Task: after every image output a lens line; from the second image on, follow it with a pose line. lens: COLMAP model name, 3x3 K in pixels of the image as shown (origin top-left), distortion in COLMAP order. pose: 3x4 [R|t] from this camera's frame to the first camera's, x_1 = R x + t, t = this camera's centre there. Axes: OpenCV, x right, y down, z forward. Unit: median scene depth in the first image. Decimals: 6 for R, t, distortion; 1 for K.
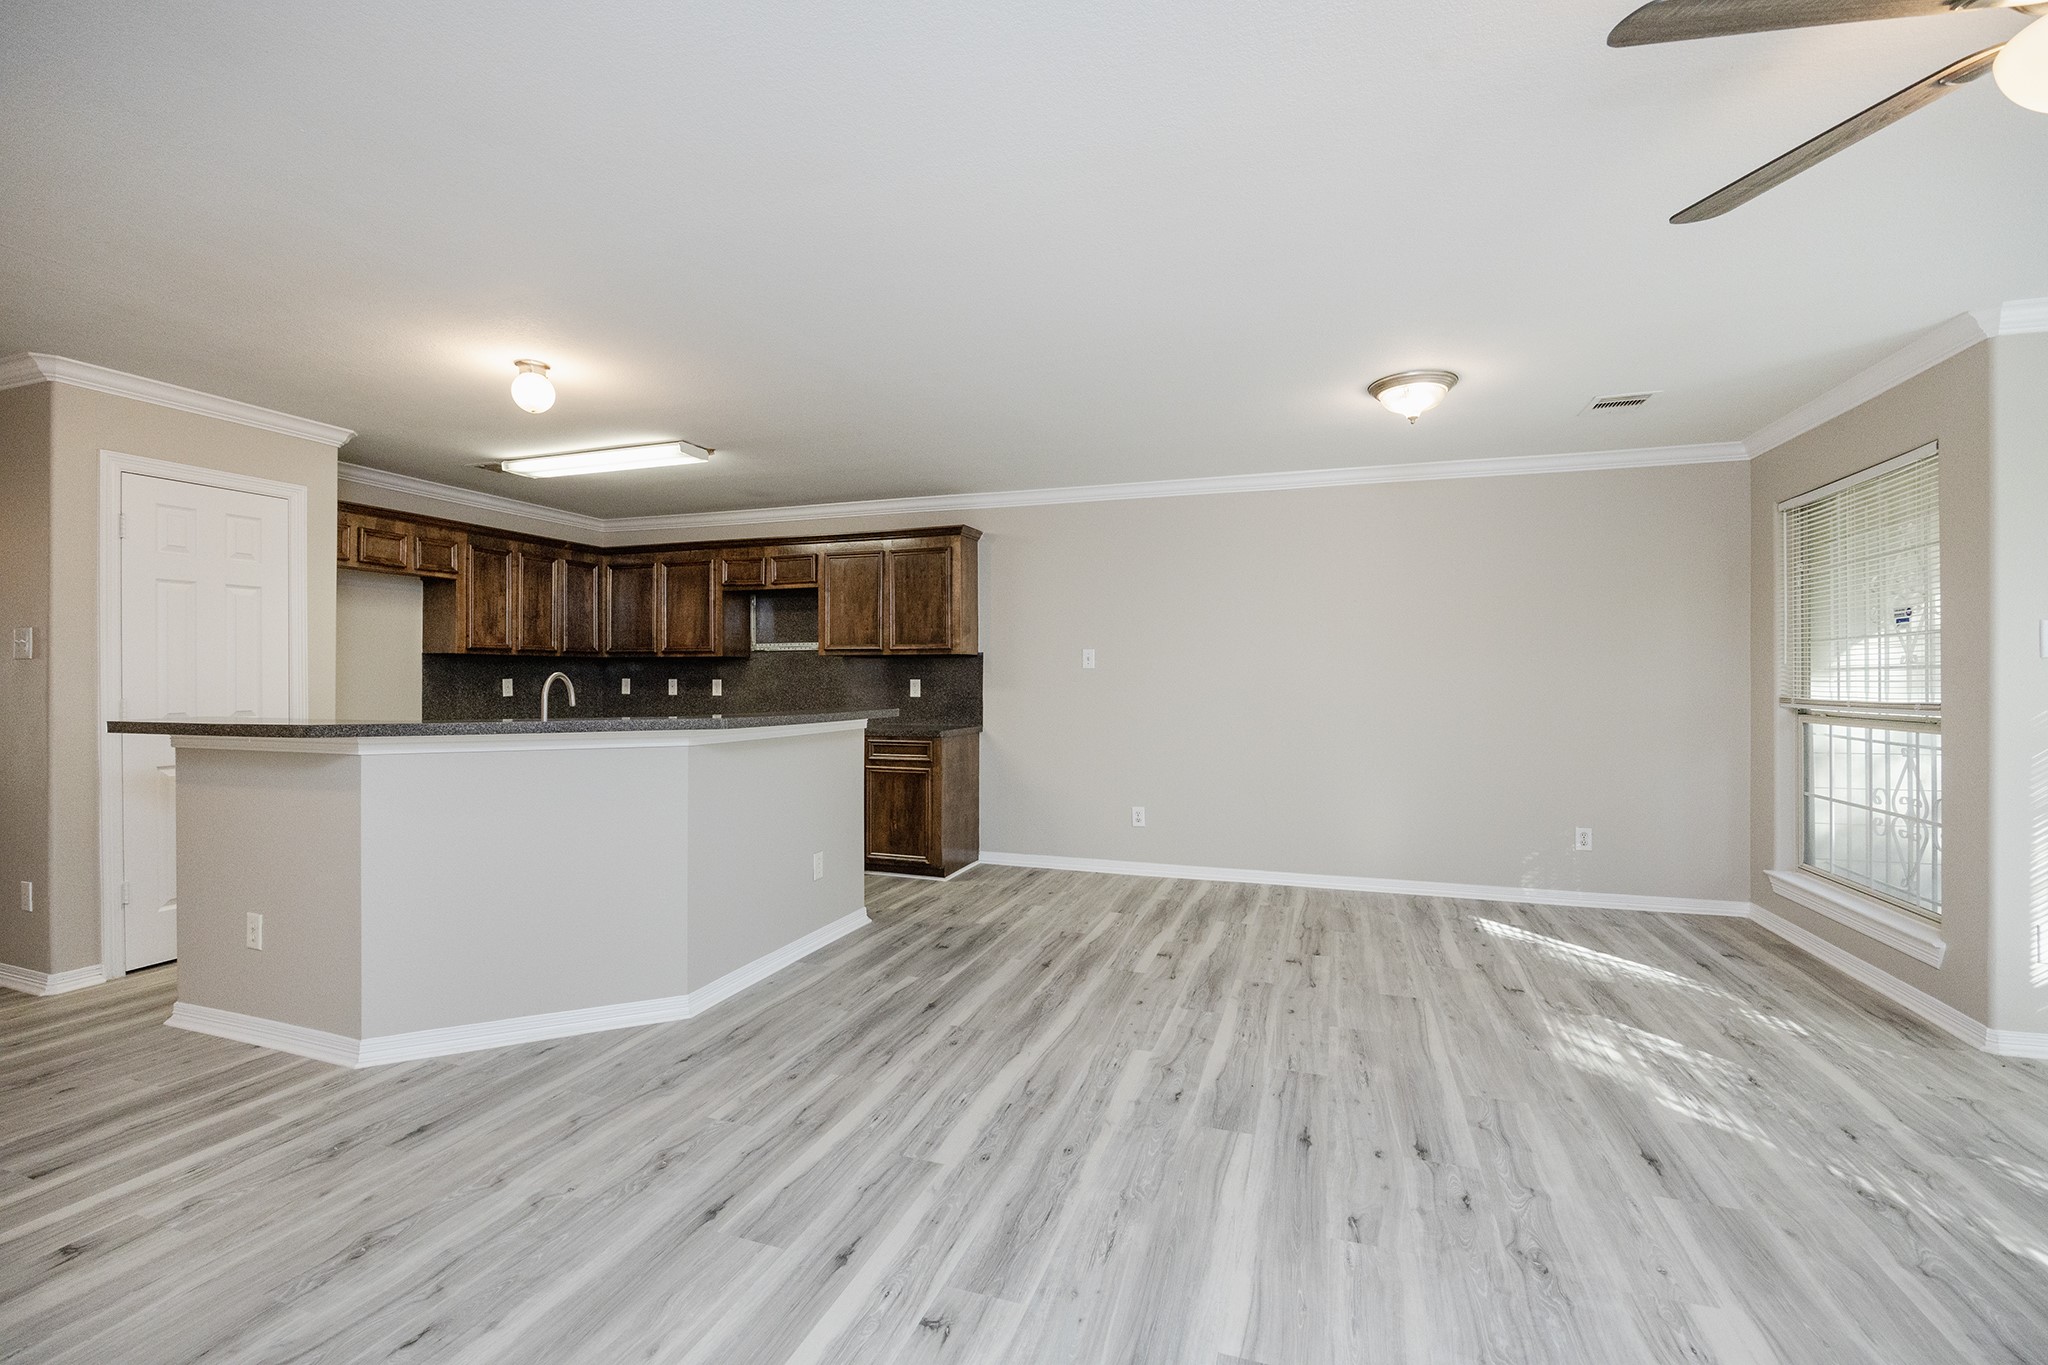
lens RADIAL K [[868.6, 0, 1026.3], [0, 868.6, 680.3], [0, 0, 1]] dist [-0.019029, 0.002562]
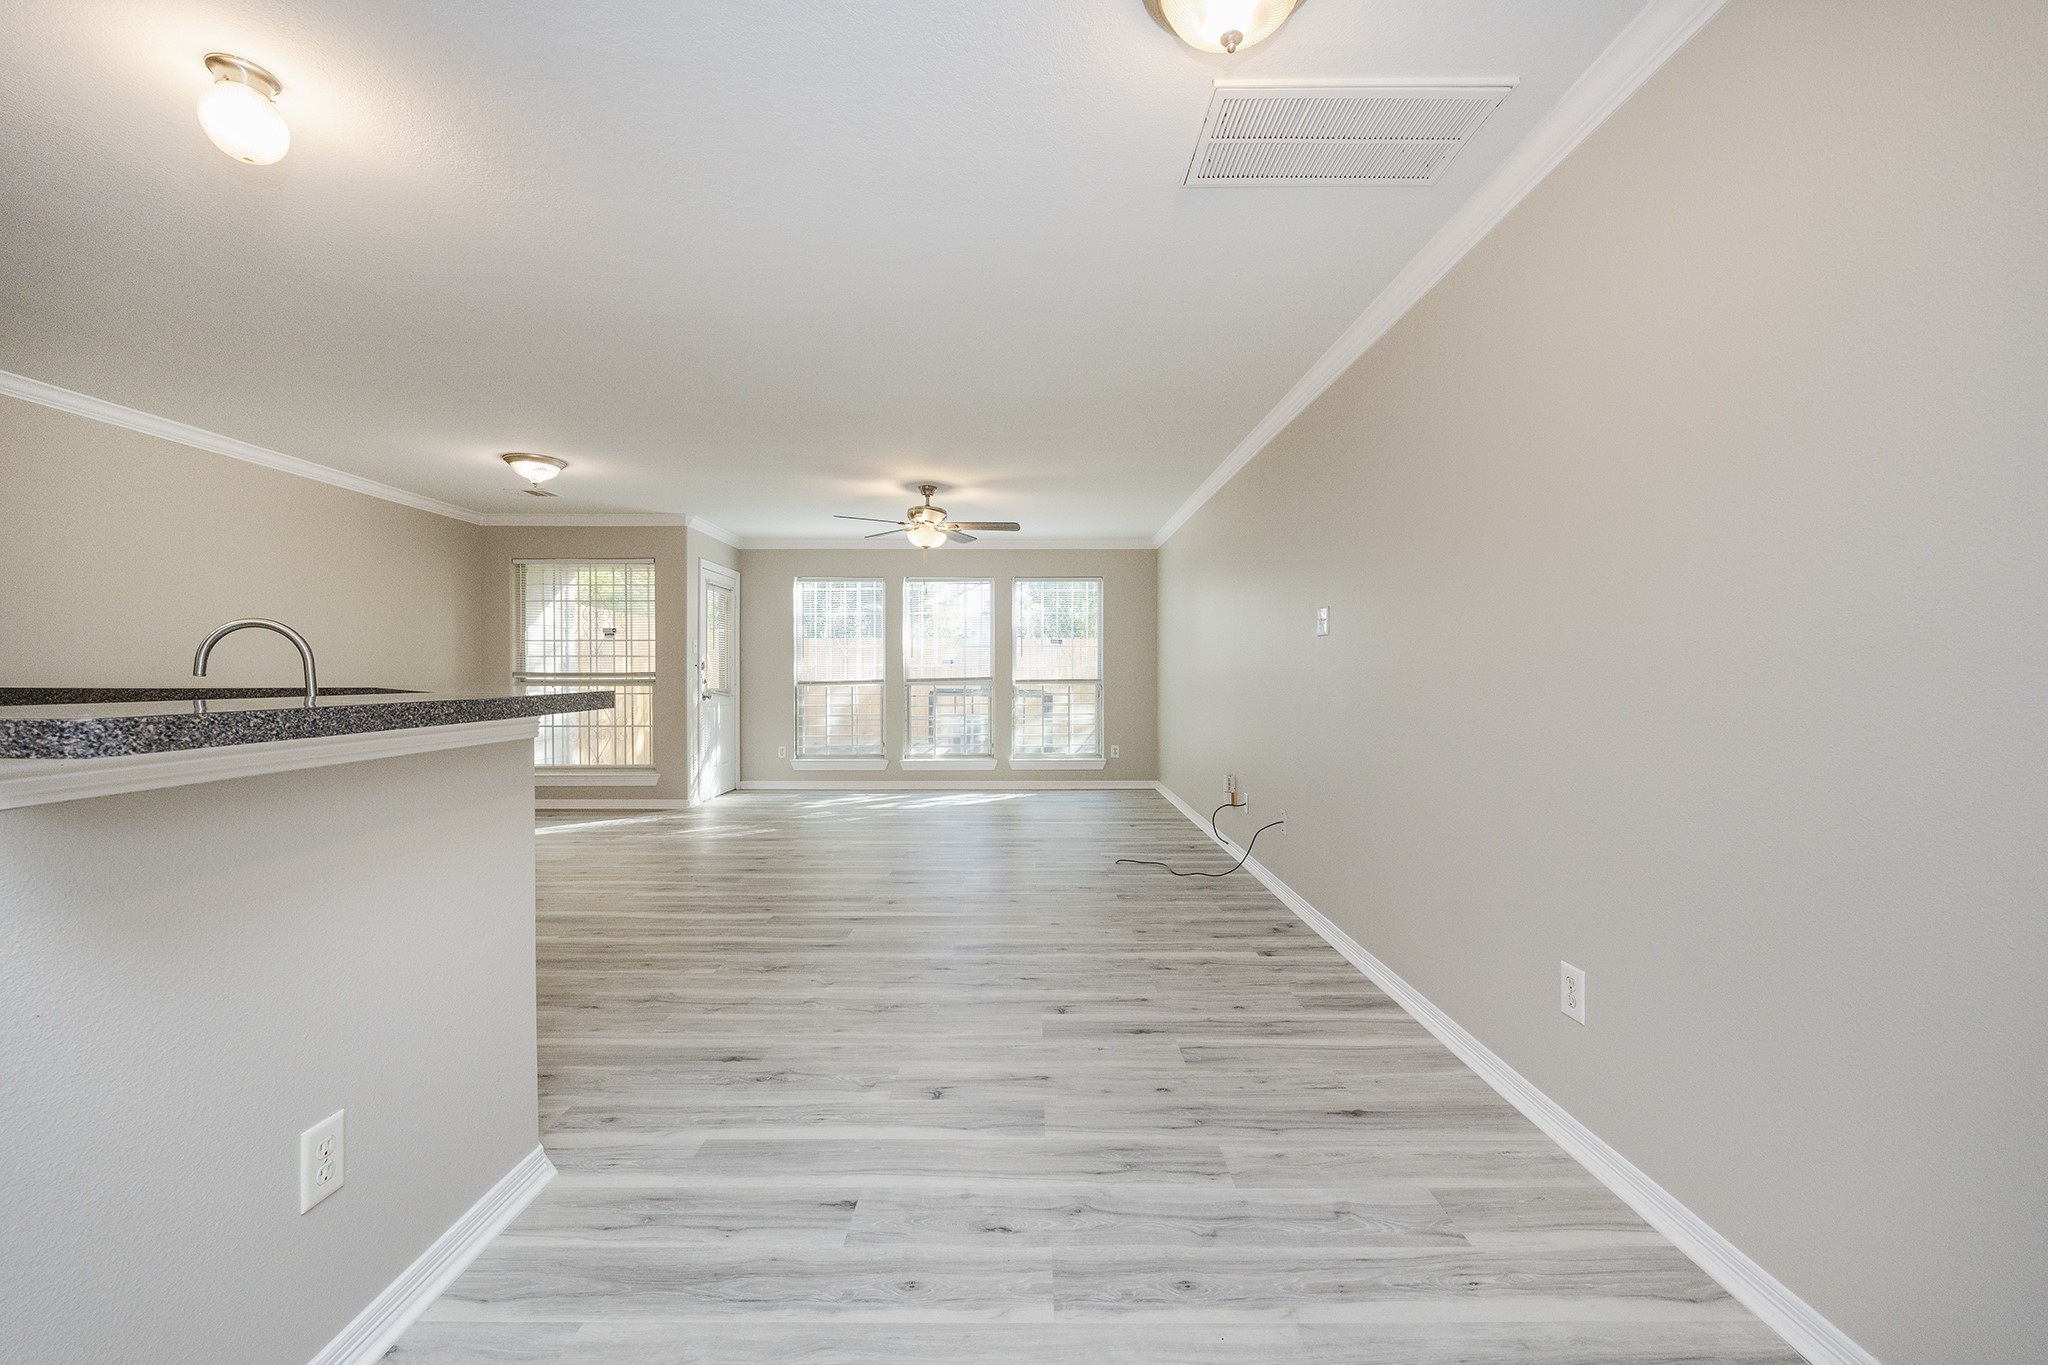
lens RADIAL K [[824.5, 0, 1032.0], [0, 824.5, 678.9], [0, 0, 1]] dist [-0.005839, 0.000970]
pose [[-0.326111, -0.005738, 0.945314, -1.117832], [0.002332, 0.999974, 0.006875, 0.026148], [-0.945329, 0.004447, -0.326089, 0.607136]]
